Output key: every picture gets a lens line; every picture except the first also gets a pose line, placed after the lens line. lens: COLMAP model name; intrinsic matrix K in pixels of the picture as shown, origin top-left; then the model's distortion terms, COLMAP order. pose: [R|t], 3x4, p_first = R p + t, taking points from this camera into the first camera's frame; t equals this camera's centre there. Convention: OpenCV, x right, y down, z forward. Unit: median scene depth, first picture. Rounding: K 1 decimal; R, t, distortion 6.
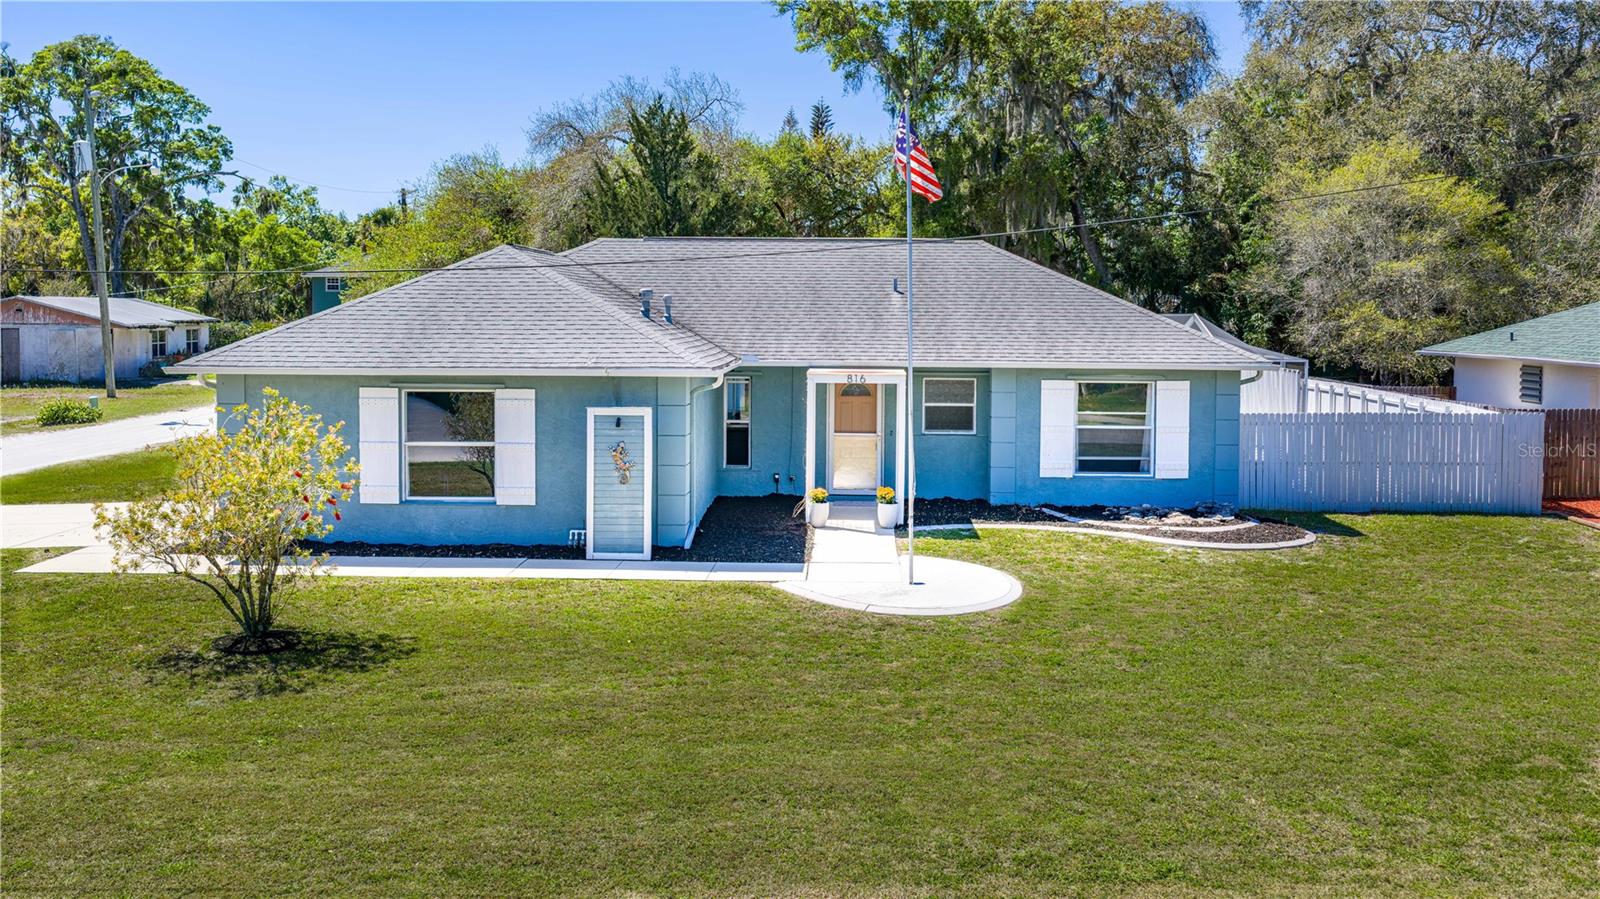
lens RADIAL K [[1366.4, 0, 797.6], [0, 1366.4, 450.2], [0, 0, 1]] dist [-0.019324, -0.005540]
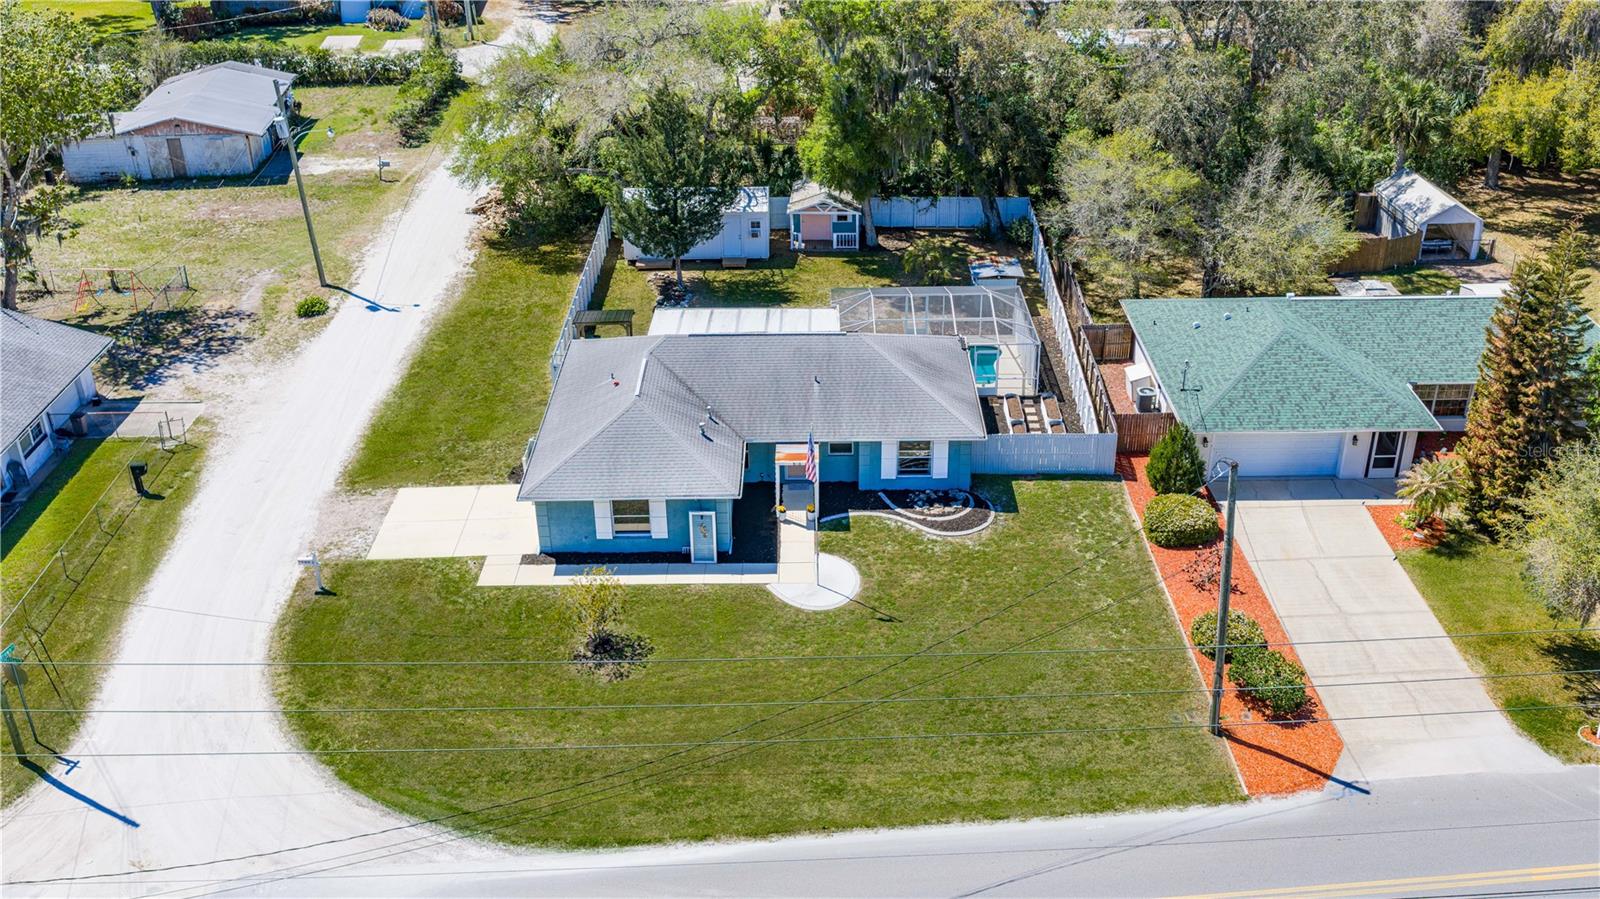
lens RADIAL K [[1482.0, 0, 808.2], [0, 1482.0, 450.5], [0, 0, 1]] dist [0.003091, 0.000000]
pose [[0.998995, -0.029811, 0.033483, -0.021329], [0.011297, 0.890170, 0.455489, -1.176651], [-0.043384, -0.454653, 0.889611, -1.176952]]
